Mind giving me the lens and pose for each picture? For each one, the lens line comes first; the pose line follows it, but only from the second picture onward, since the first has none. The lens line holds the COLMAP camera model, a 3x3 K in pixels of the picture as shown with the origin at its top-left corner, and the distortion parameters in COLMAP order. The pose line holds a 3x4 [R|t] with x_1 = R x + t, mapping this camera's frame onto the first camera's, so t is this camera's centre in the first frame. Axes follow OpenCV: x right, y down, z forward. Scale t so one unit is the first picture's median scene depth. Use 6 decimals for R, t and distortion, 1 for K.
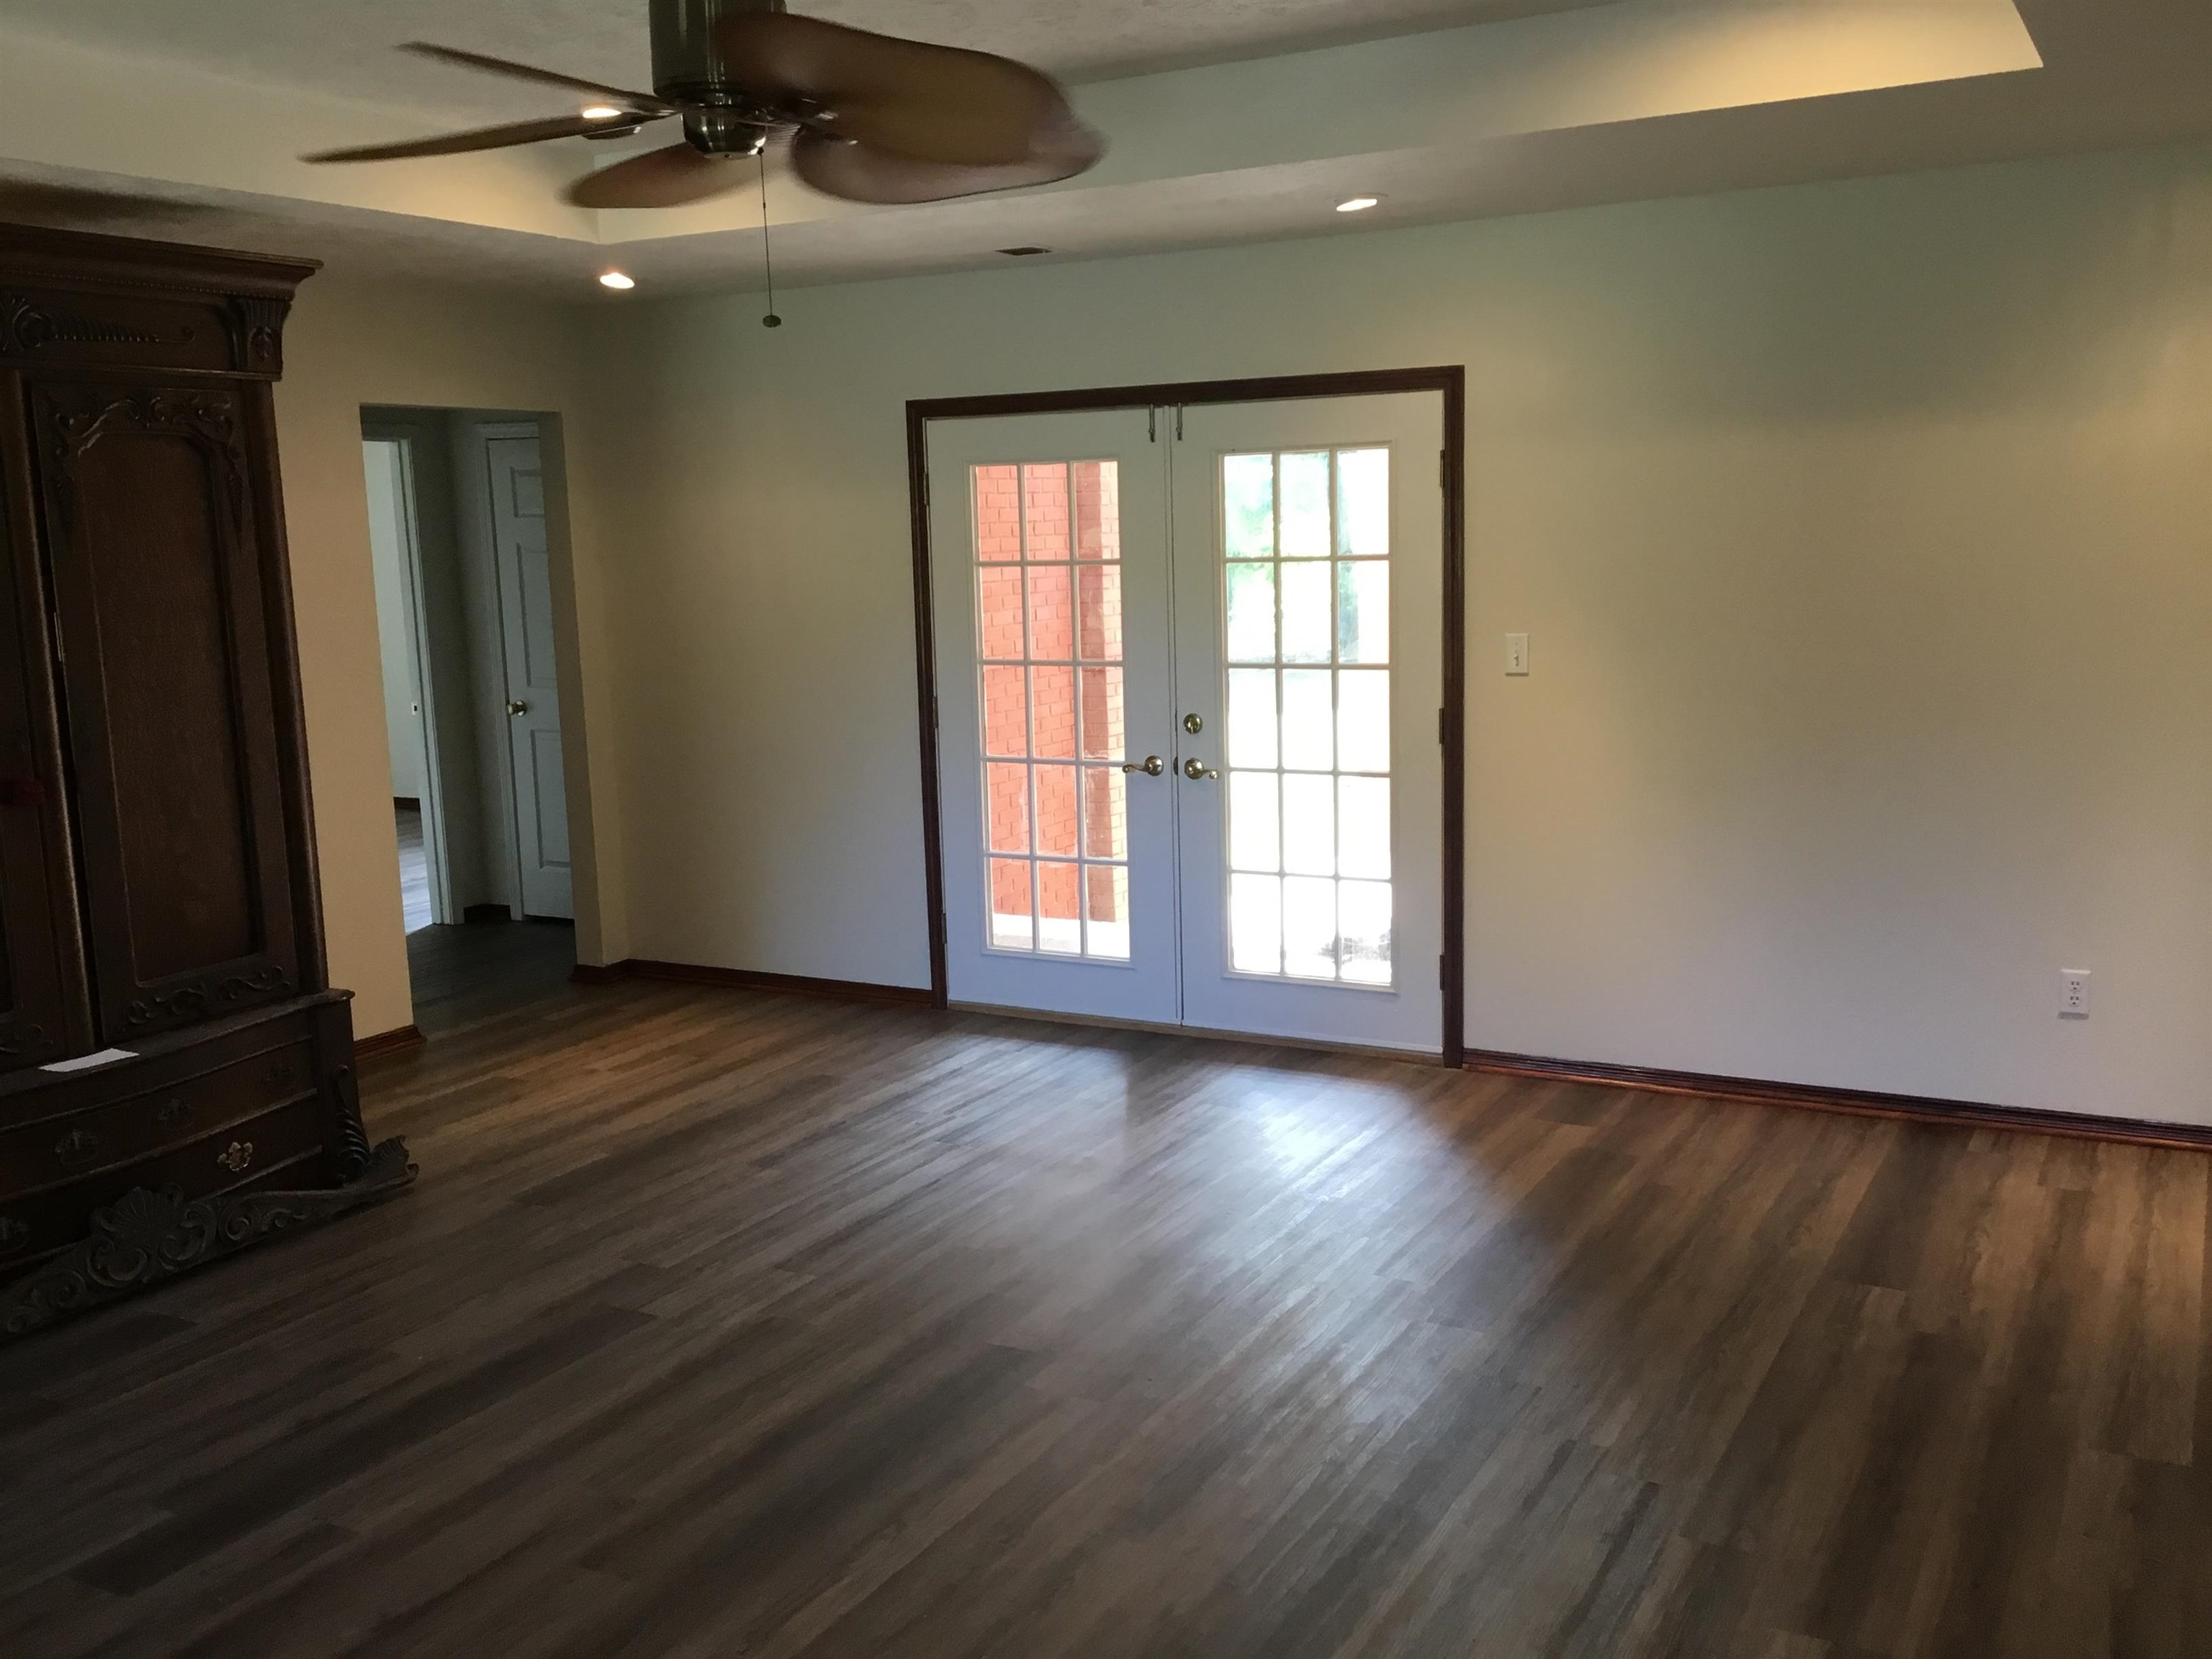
lens RADIAL K [[1979.5, 0, 1106.0], [0, 1979.5, 829.5], [0, 0, 1]] dist [0.066906, 0.005008]
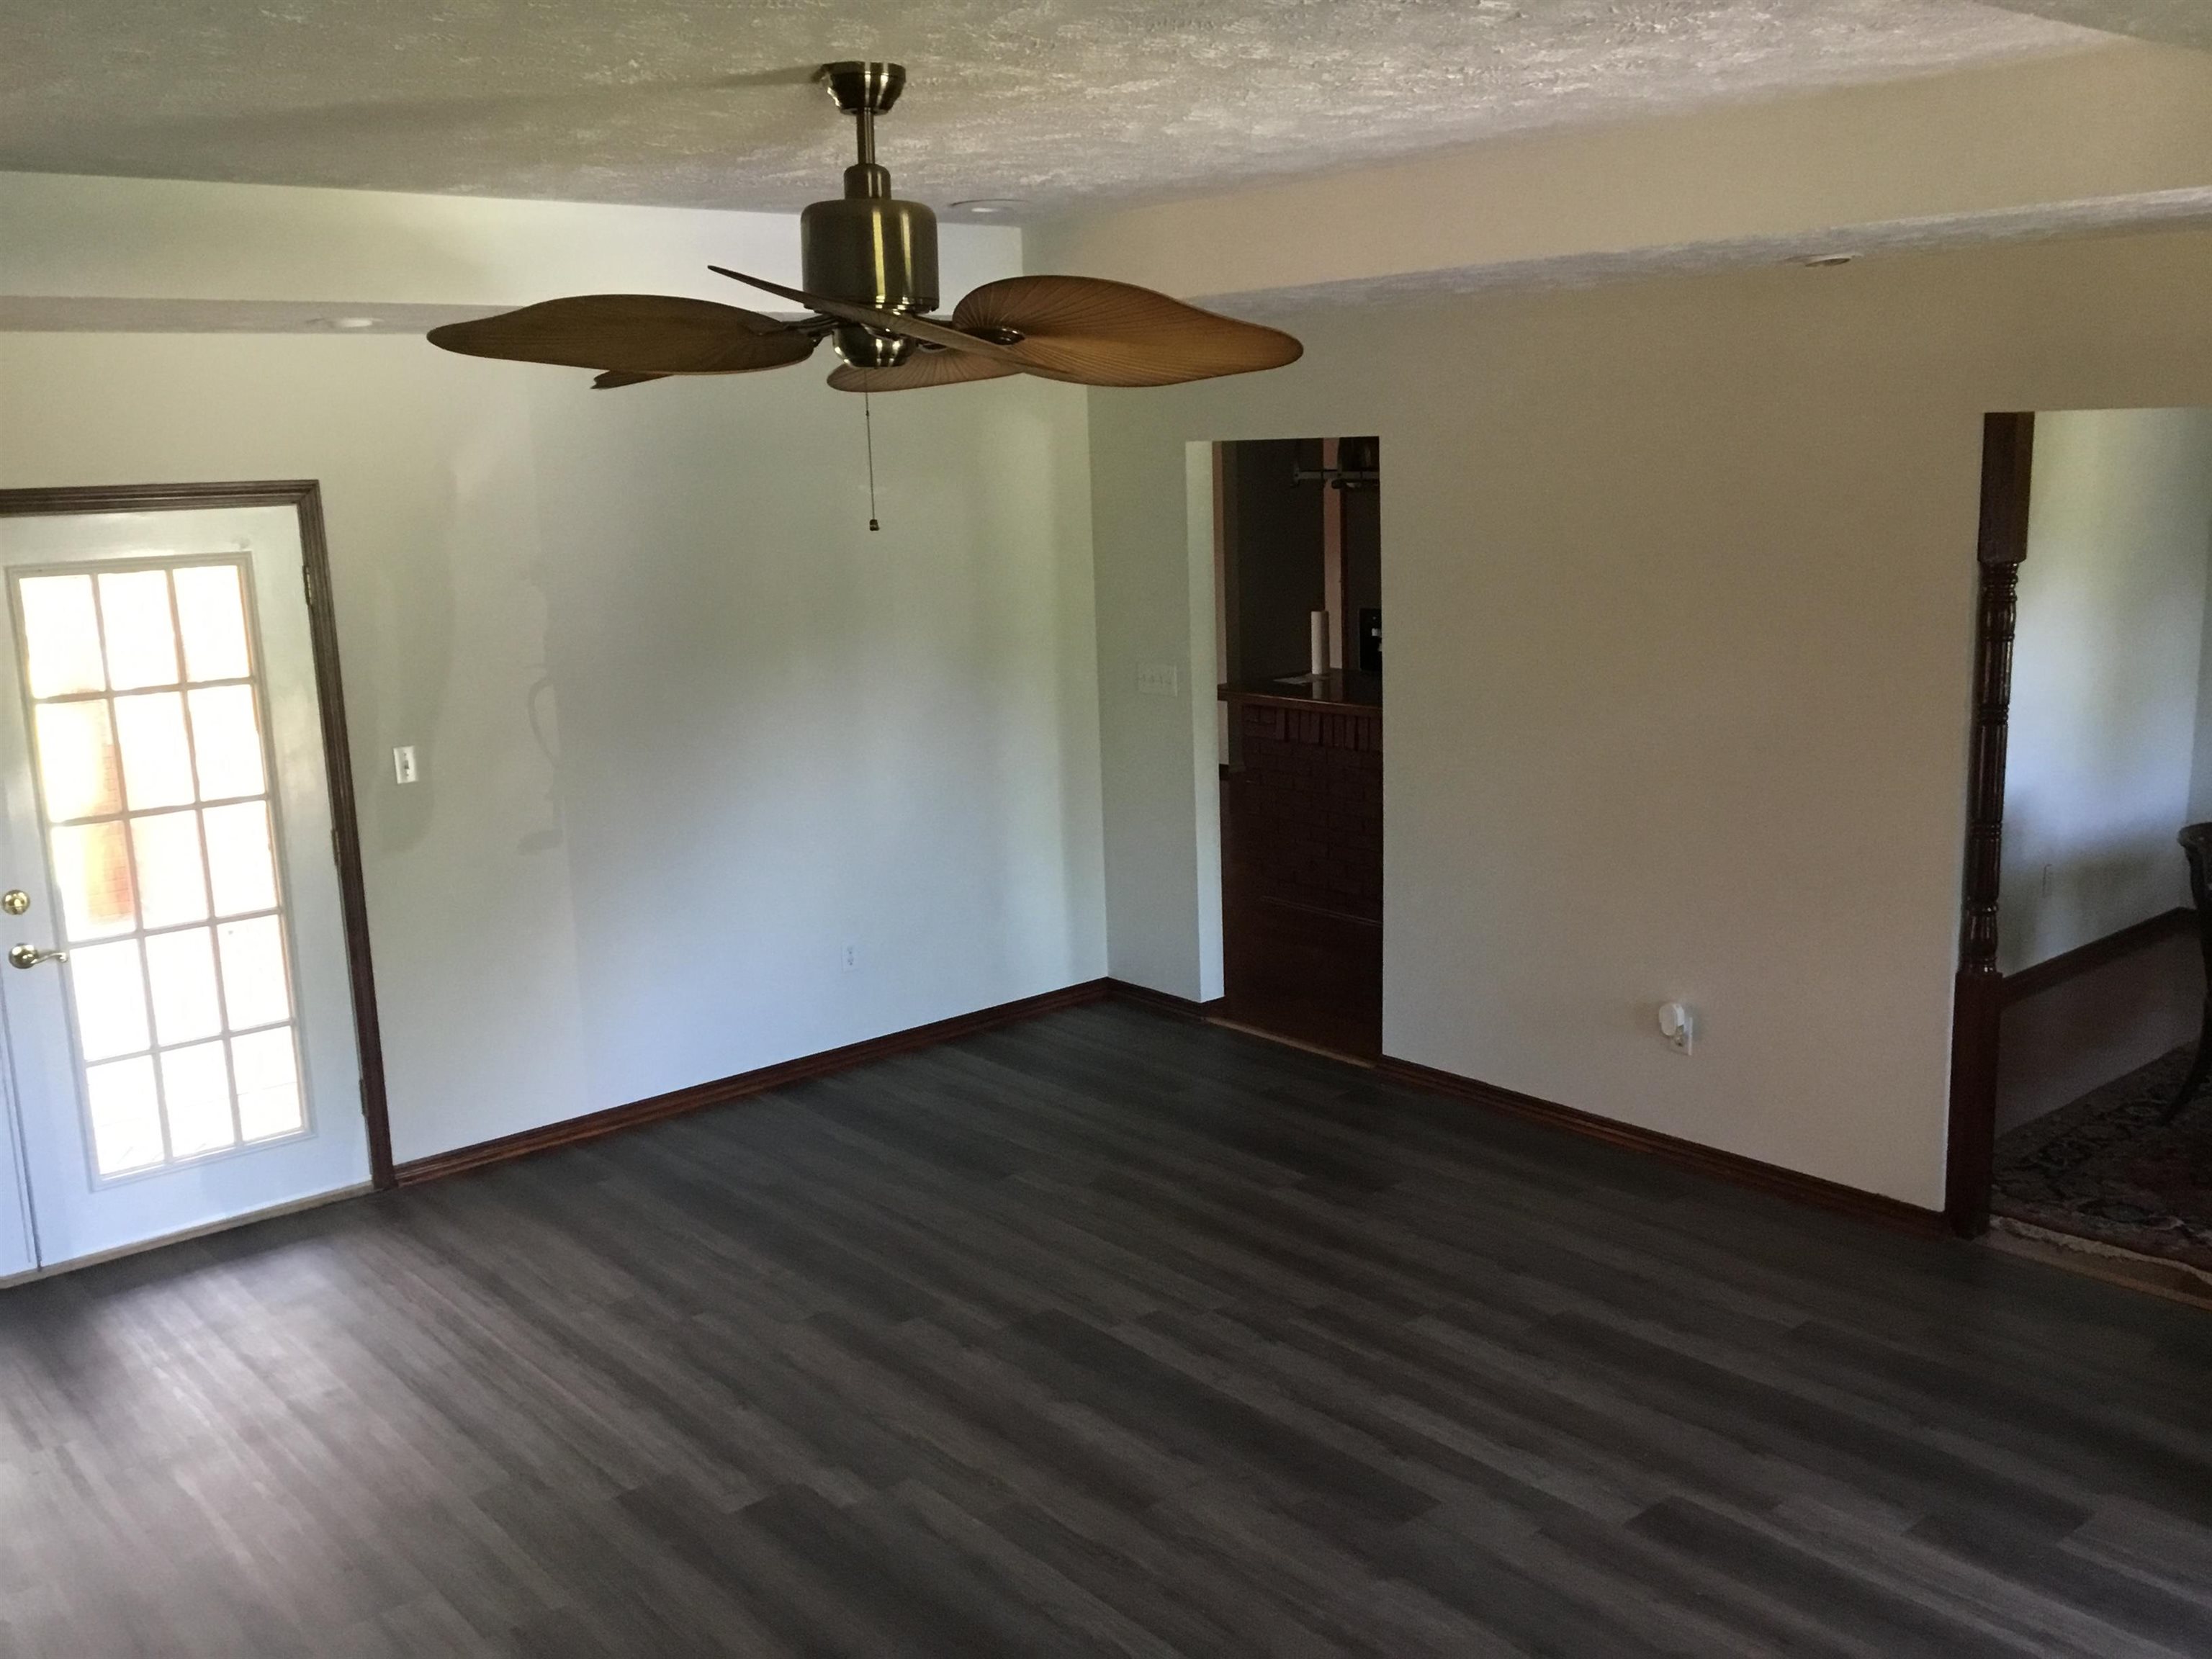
lens RADIAL K [[1979.5, 0, 1106.0], [0, 1979.5, 829.5], [0, 0, 1]] dist [0.066906, 0.005008]
pose [[0.387922, -0.167435, 0.906356, -0.563928], [0.171856, 0.979256, 0.107348, -0.100858], [-0.905529, 0.114120, 0.408650, 0.260342]]
